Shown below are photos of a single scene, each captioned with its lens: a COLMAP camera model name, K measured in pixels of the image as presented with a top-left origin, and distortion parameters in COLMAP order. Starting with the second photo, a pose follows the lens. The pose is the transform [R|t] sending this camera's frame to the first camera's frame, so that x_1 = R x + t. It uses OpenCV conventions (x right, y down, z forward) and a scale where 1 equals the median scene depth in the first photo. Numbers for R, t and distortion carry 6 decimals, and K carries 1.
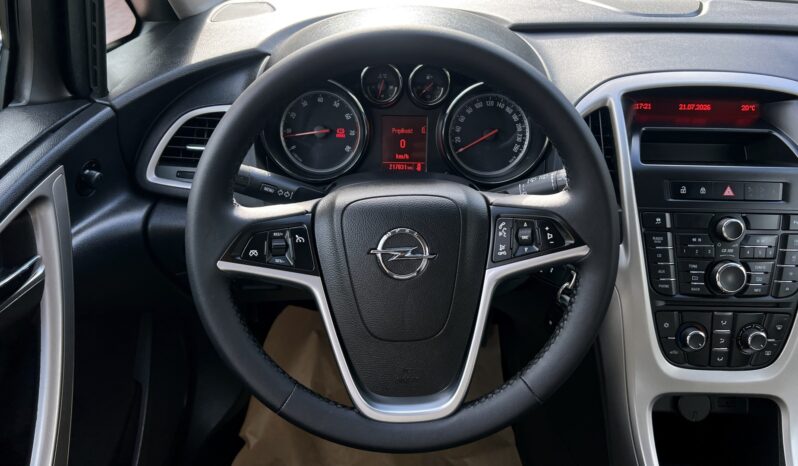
lens RADIAL K [[619.9, 0, 394.6], [0, 619.9, 239.3], [0, 0, 1]] dist [0.063752, -0.074080]
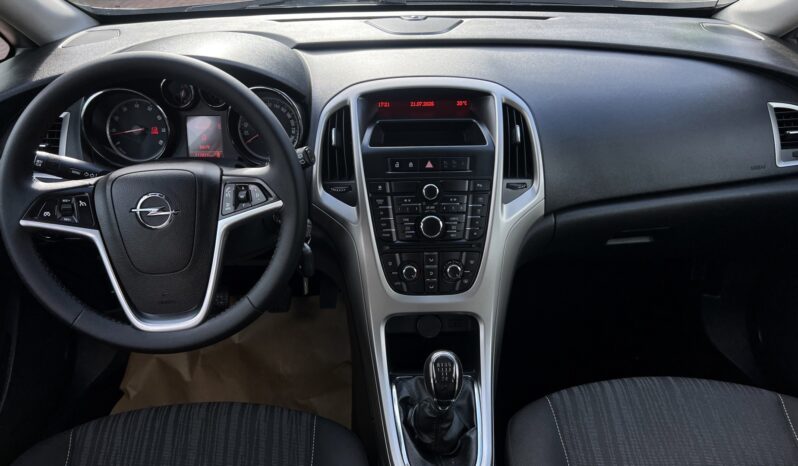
lens RADIAL K [[619.9, 0, 394.6], [0, 619.9, 239.3], [0, 0, 1]] dist [0.063752, -0.074080]
pose [[0.998819, -0.038305, 0.029885, 0.404839], [0.038598, 0.999212, -0.009293, 0.096349], [-0.029505, 0.010435, 0.999510, -0.352183]]
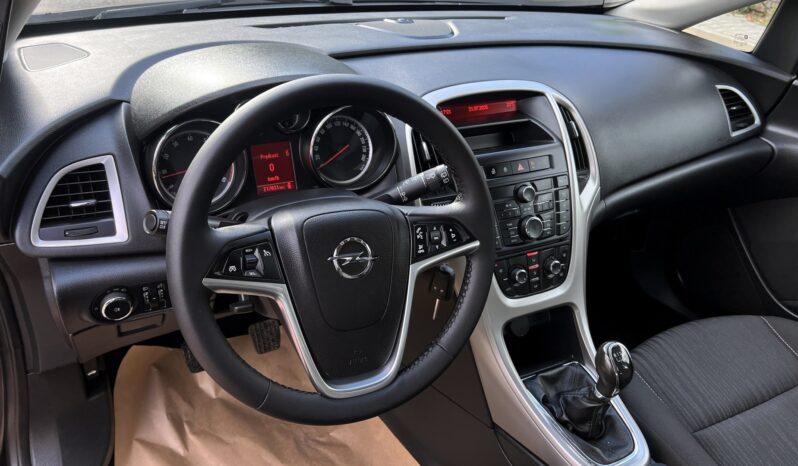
lens RADIAL K [[619.9, 0, 394.6], [0, 619.9, 239.3], [0, 0, 1]] dist [0.063752, -0.074080]
pose [[0.877789, -0.201365, 0.434672, -0.341659], [0.197190, 0.978808, 0.055229, -0.050354], [-0.436581, 0.037233, 0.898894, -0.114188]]
